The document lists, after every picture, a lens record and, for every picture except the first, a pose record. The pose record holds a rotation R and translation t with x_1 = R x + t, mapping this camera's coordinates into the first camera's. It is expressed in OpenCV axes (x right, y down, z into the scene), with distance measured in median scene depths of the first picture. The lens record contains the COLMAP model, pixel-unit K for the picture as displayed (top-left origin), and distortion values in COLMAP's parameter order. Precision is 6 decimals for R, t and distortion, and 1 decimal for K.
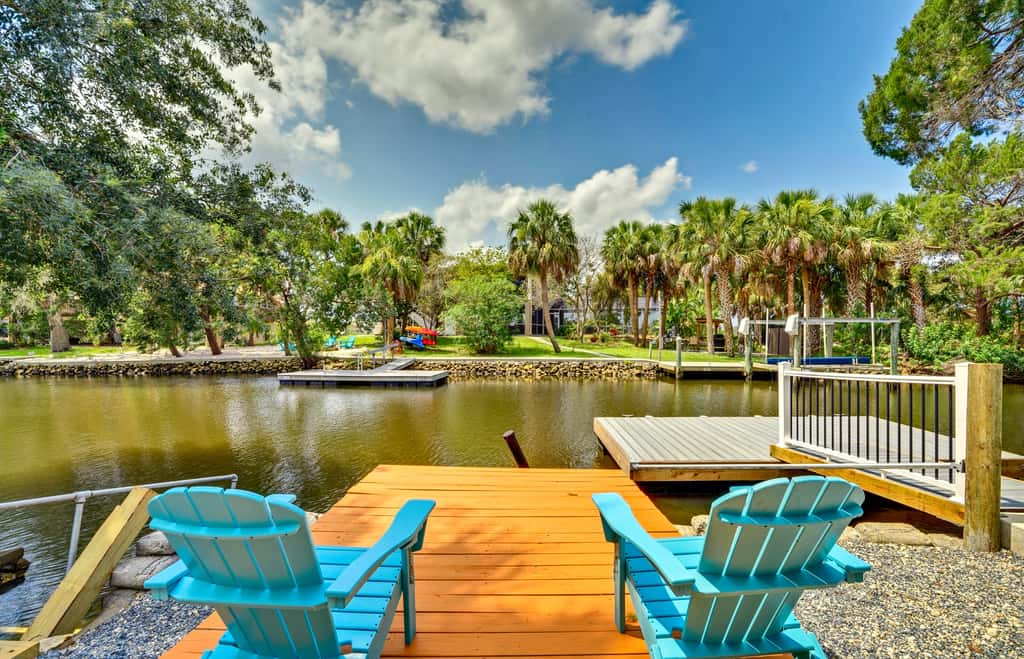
lens RADIAL K [[448.9, 0, 528.3], [0, 448.9, 346.8], [0, 0, 1]] dist [-0.012825, 0.001437]
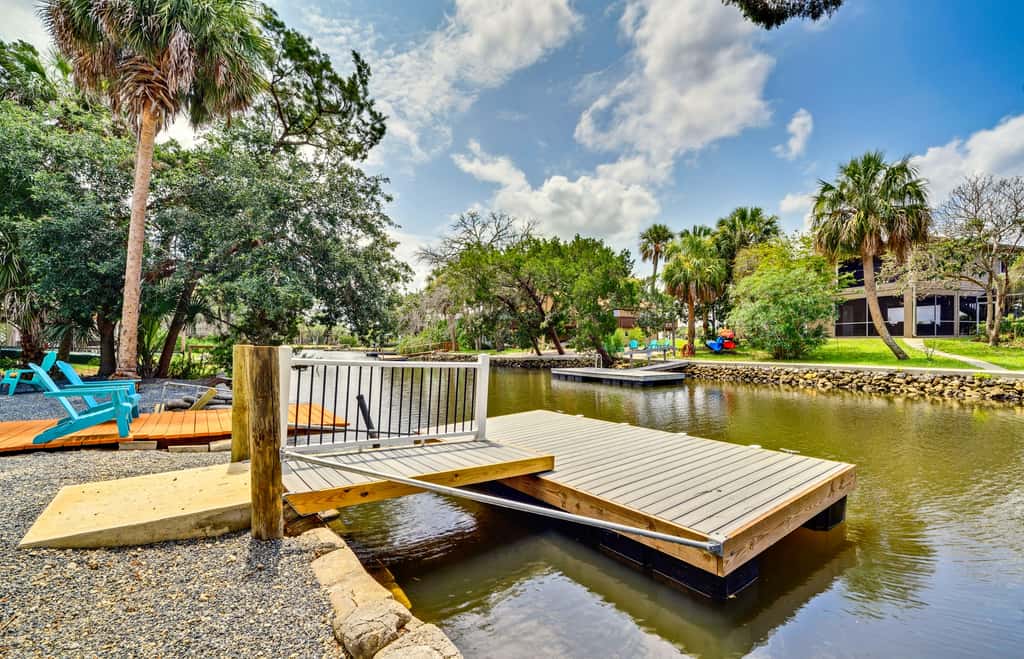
lens RADIAL K [[448.9, 0, 515.7], [0, 448.9, 346.1], [0, 0, 1]] dist [-0.012825, 0.001437]
pose [[0.586134, -0.000268, -0.810214, 0.323410], [-0.010898, 0.999907, -0.008215, 0.004743], [0.810141, 0.013645, 0.586077, 0.107224]]
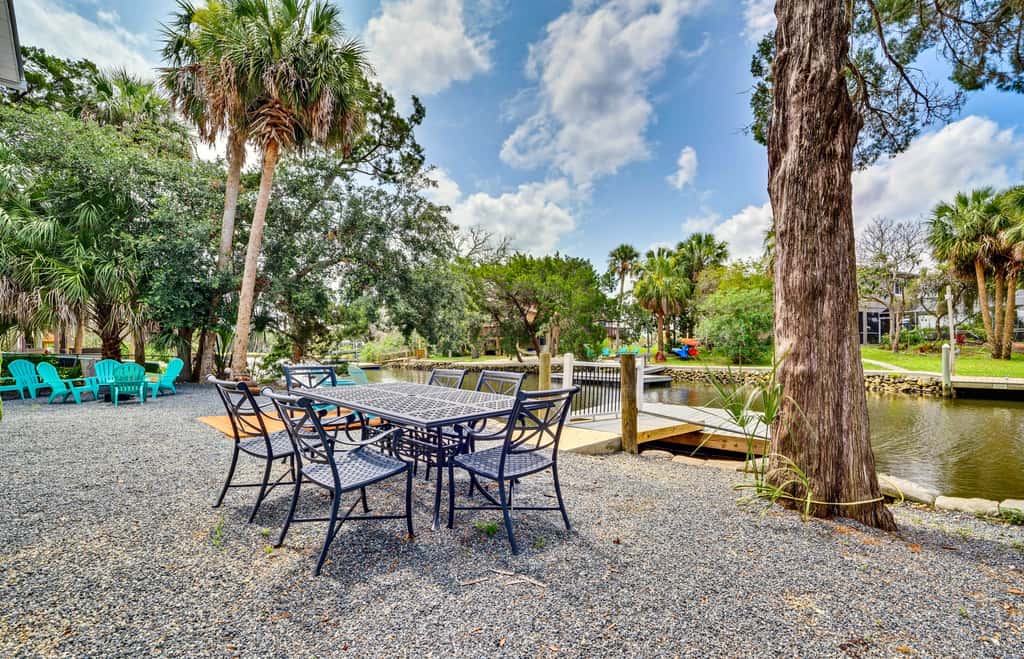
lens RADIAL K [[448.9, 0, 518.2], [0, 448.9, 346.8], [0, 0, 1]] dist [-0.012825, 0.001437]
pose [[0.696135, -0.011741, -0.717815, 0.311784], [-0.008319, 0.999667, -0.024419, 0.007268], [0.717863, 0.022970, 0.695805, -0.078730]]
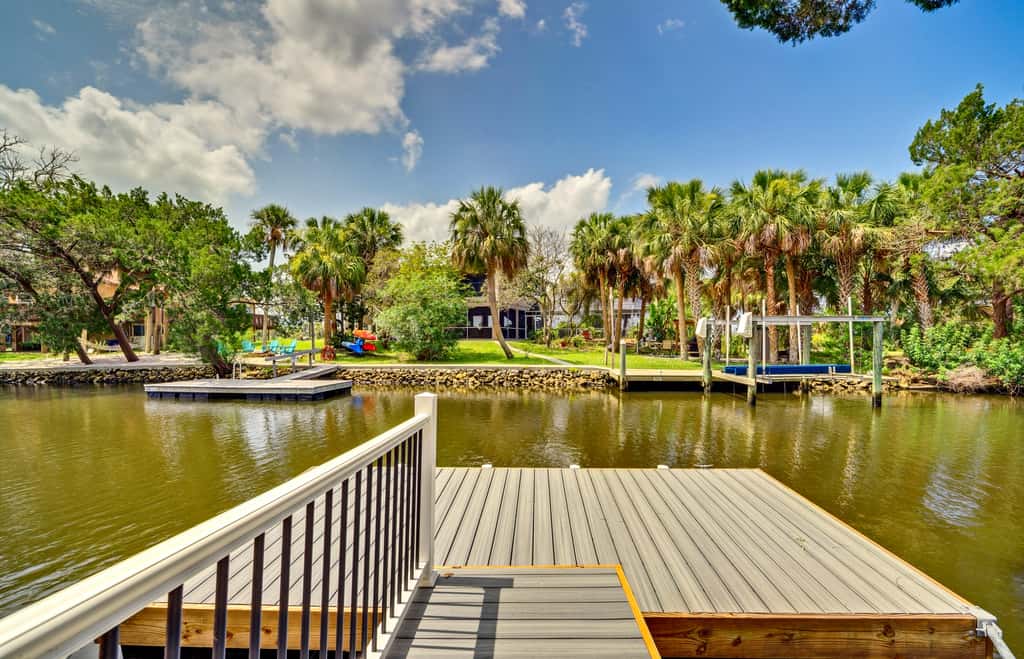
lens RADIAL K [[448.9, 0, 525.2], [0, 448.9, 348.1], [0, 0, 1]] dist [-0.012825, 0.001437]
pose [[0.999028, -0.002575, -0.044015, 0.157904], [0.002313, 0.999979, -0.006016, -0.002642], [0.044030, 0.005909, 0.999013, 0.122773]]
